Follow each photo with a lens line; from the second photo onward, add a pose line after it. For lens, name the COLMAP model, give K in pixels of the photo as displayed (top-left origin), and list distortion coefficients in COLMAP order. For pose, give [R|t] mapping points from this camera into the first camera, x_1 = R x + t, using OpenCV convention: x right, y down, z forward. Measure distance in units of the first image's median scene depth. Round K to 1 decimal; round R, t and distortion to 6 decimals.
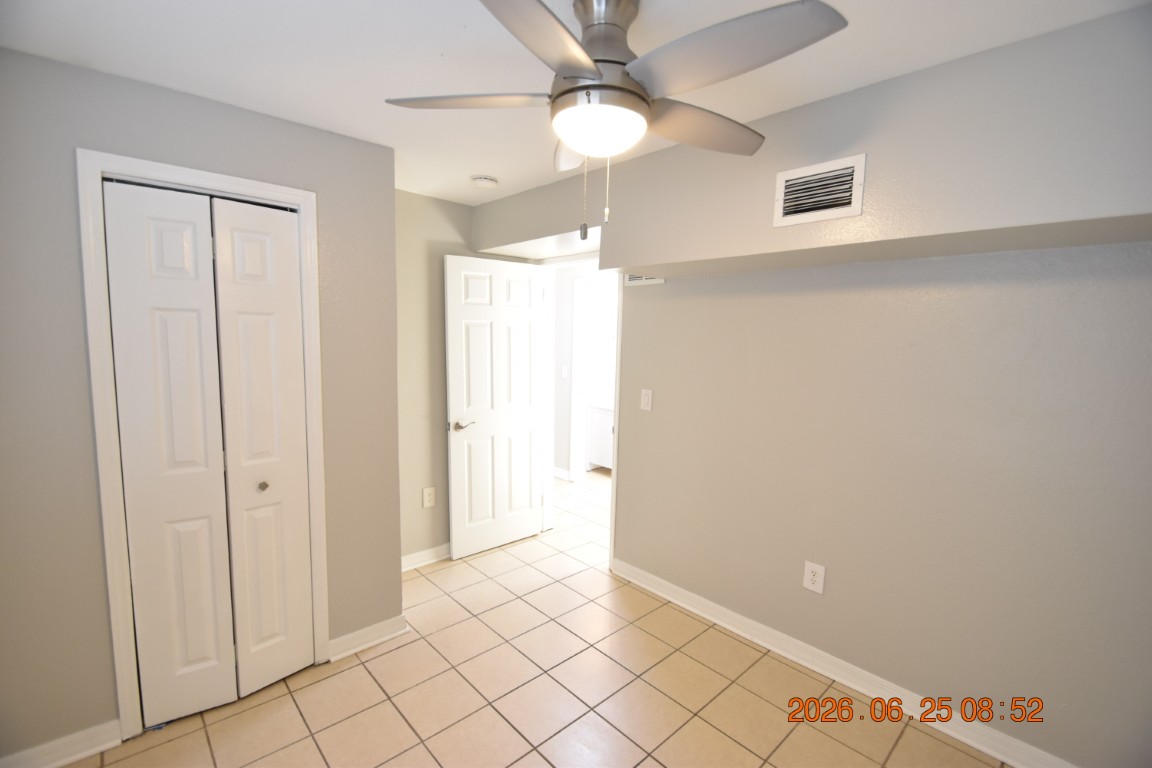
lens RADIAL K [[508.7, 0, 572.2], [0, 508.7, 391.0], [0, 0, 1]] dist [0.017550, -0.018725]
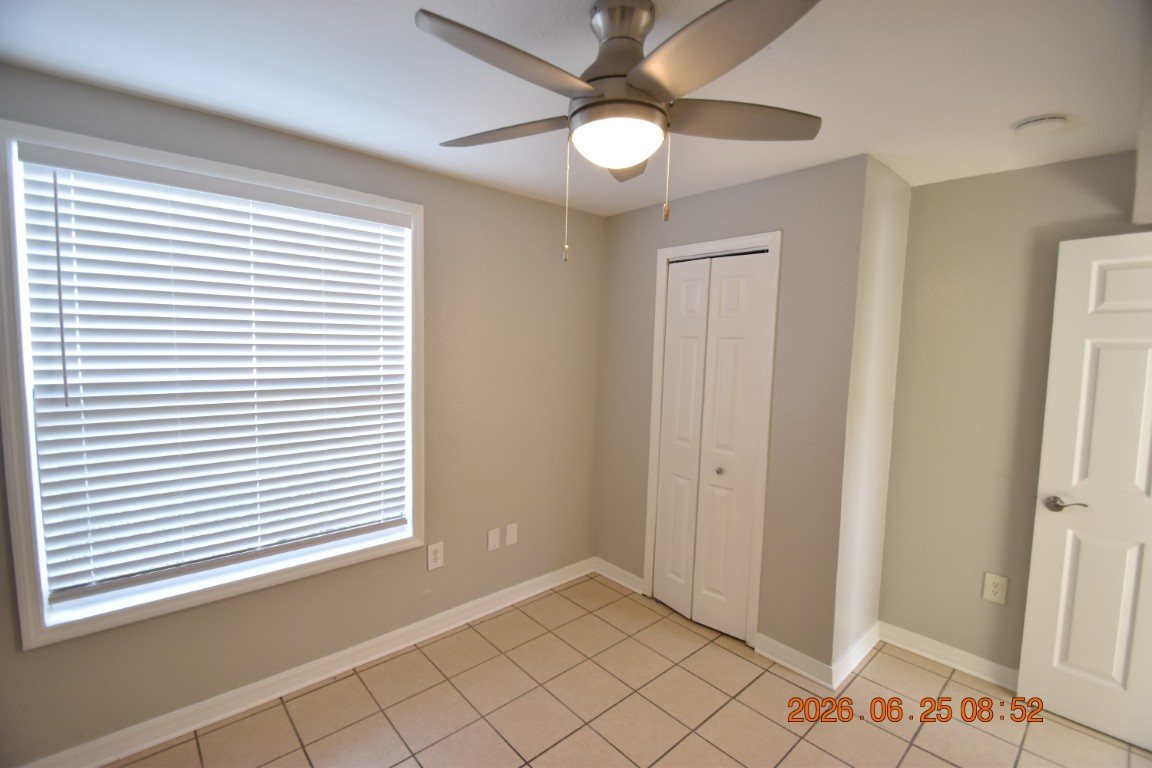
lens RADIAL K [[508.7, 0, 572.2], [0, 508.7, 391.0], [0, 0, 1]] dist [0.017550, -0.018725]
pose [[-0.023981, 0.066543, -0.997495, 0.651926], [-0.134552, 0.988489, 0.069177, -0.051192], [0.990616, 0.135874, -0.014751, 0.598538]]
